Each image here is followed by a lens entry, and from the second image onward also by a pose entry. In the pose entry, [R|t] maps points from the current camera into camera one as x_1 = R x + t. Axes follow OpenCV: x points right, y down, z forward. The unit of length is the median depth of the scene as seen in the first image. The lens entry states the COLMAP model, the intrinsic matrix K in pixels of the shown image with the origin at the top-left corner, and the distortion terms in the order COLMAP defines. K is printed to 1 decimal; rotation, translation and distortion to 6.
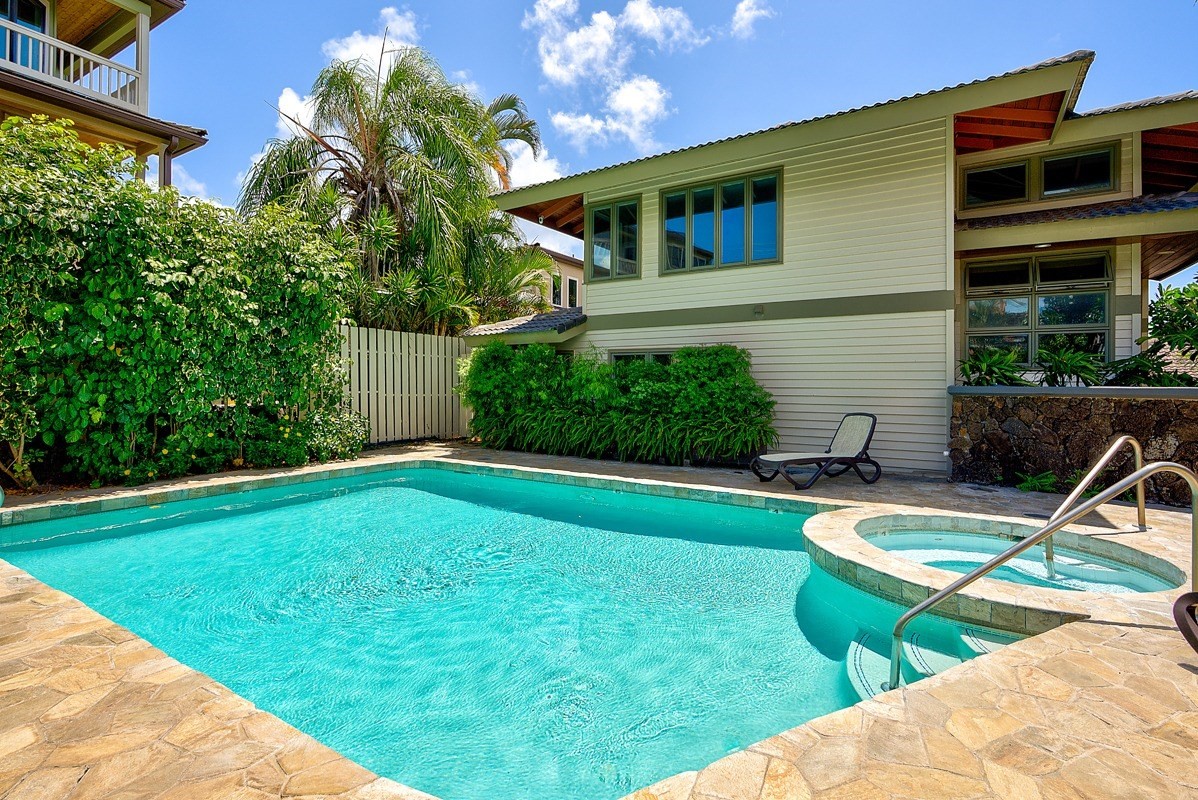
lens RADIAL K [[554.3, 0, 614.2], [0, 554.3, 387.6], [0, 0, 1]] dist [-0.000354, 0.000089]
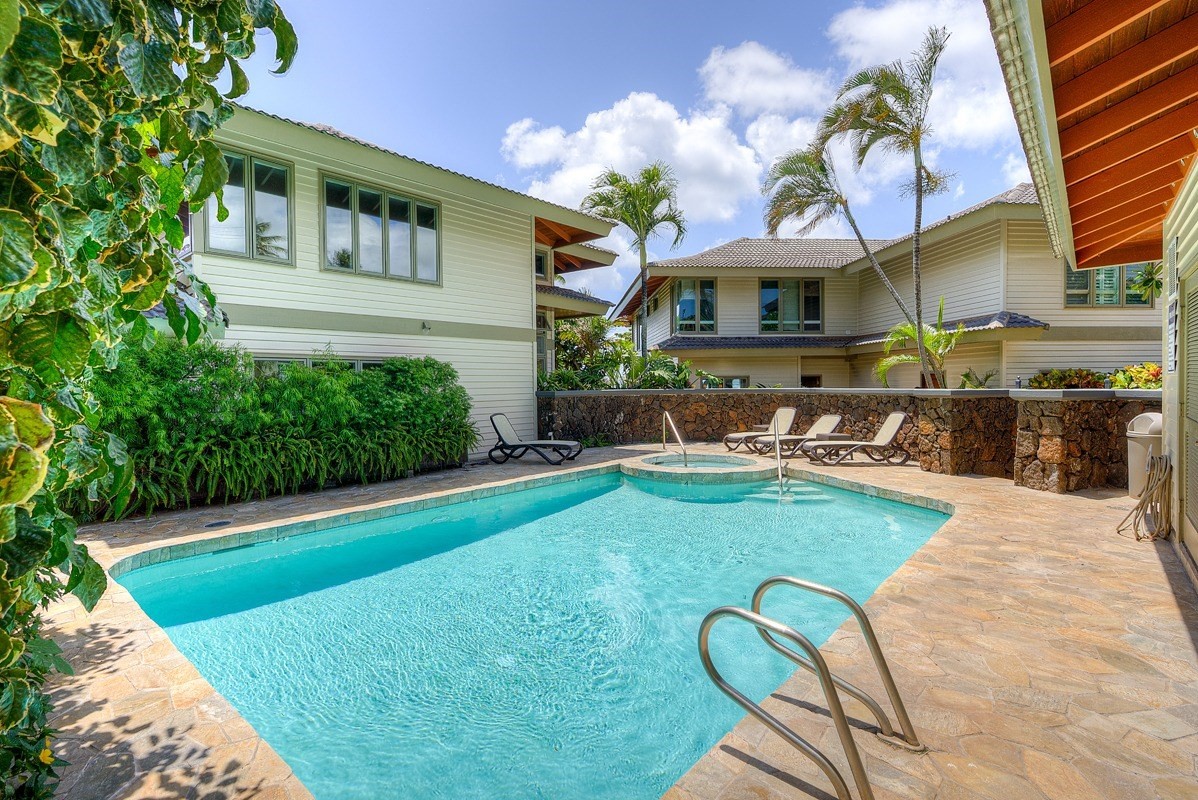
lens RADIAL K [[554.3, 0, 614.2], [0, 554.3, 387.6], [0, 0, 1]] dist [-0.000354, 0.000089]
pose [[0.170299, -0.004445, 0.985382, -0.737267], [0.032478, 0.999472, -0.001105, -0.005336], [-0.984857, 0.032192, 0.170353, 0.456402]]
